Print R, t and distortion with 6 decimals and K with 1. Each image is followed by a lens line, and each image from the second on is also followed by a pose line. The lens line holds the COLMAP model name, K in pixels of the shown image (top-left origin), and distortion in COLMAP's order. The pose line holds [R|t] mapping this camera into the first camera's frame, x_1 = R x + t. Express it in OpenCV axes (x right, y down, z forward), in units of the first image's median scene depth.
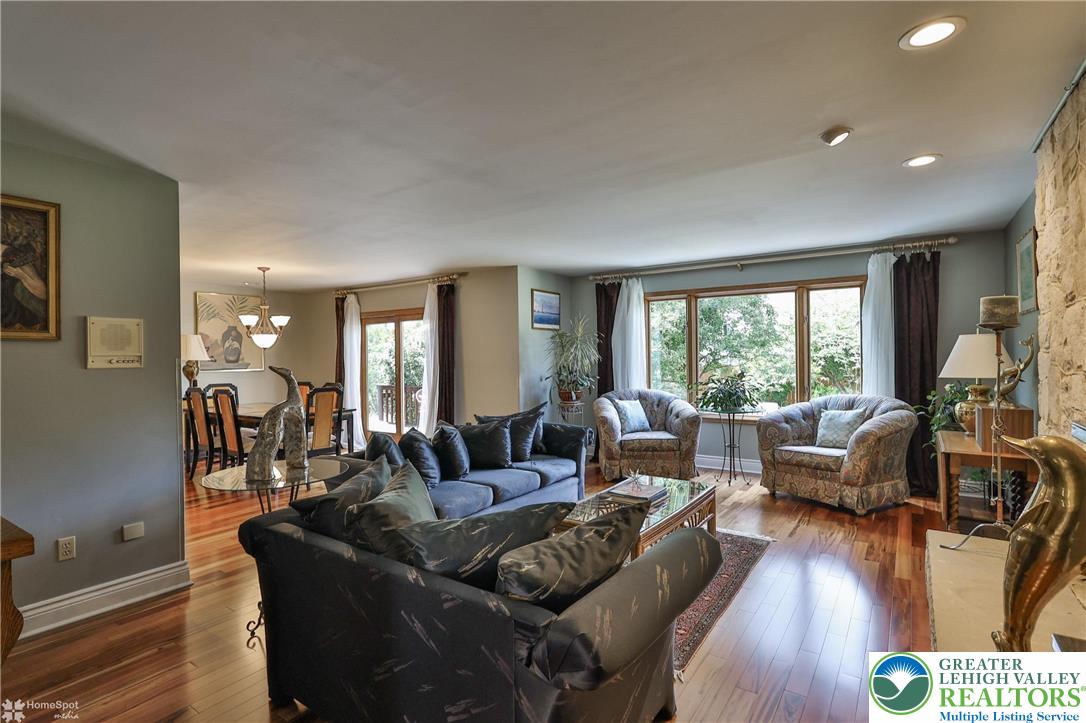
lens RADIAL K [[535.7, 0, 531.1], [0, 535.7, 360.3], [0, 0, 1]] dist [-0.001958, 0.002374]
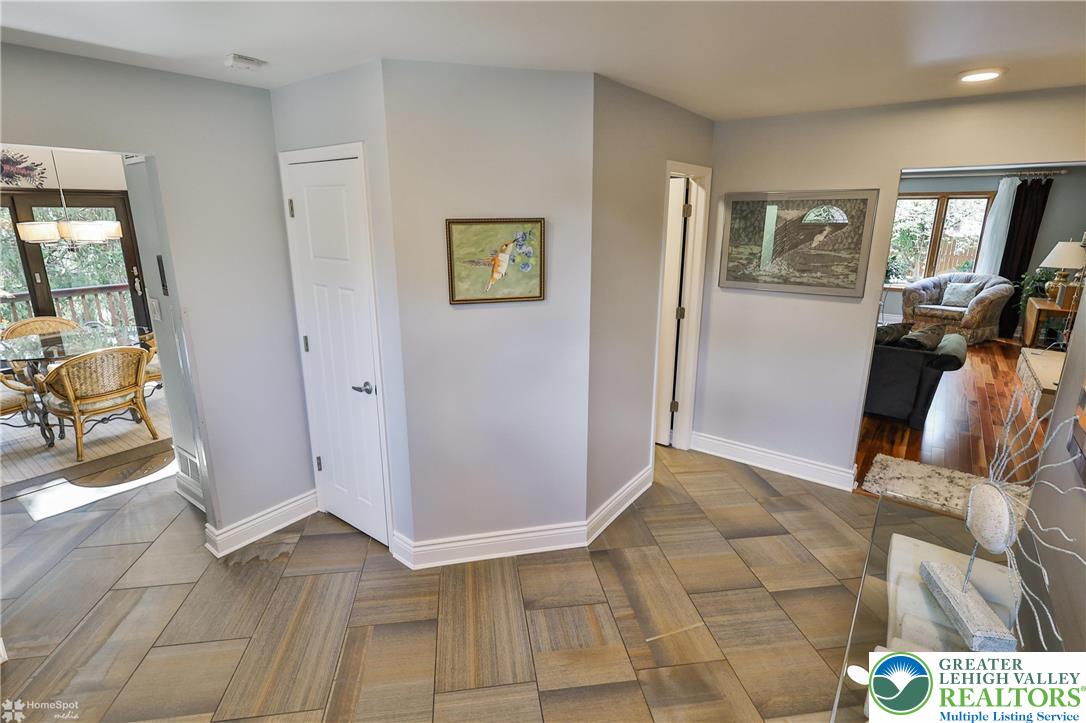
lens RADIAL K [[535.7, 0, 533.9], [0, 535.7, 353.2], [0, 0, 1]] dist [-0.001958, 0.002374]
pose [[0.999576, 0.018643, -0.022371, -0.652863], [-0.012497, 0.968499, 0.248705, -0.084745], [0.026303, -0.248320, 0.968321, -0.619930]]
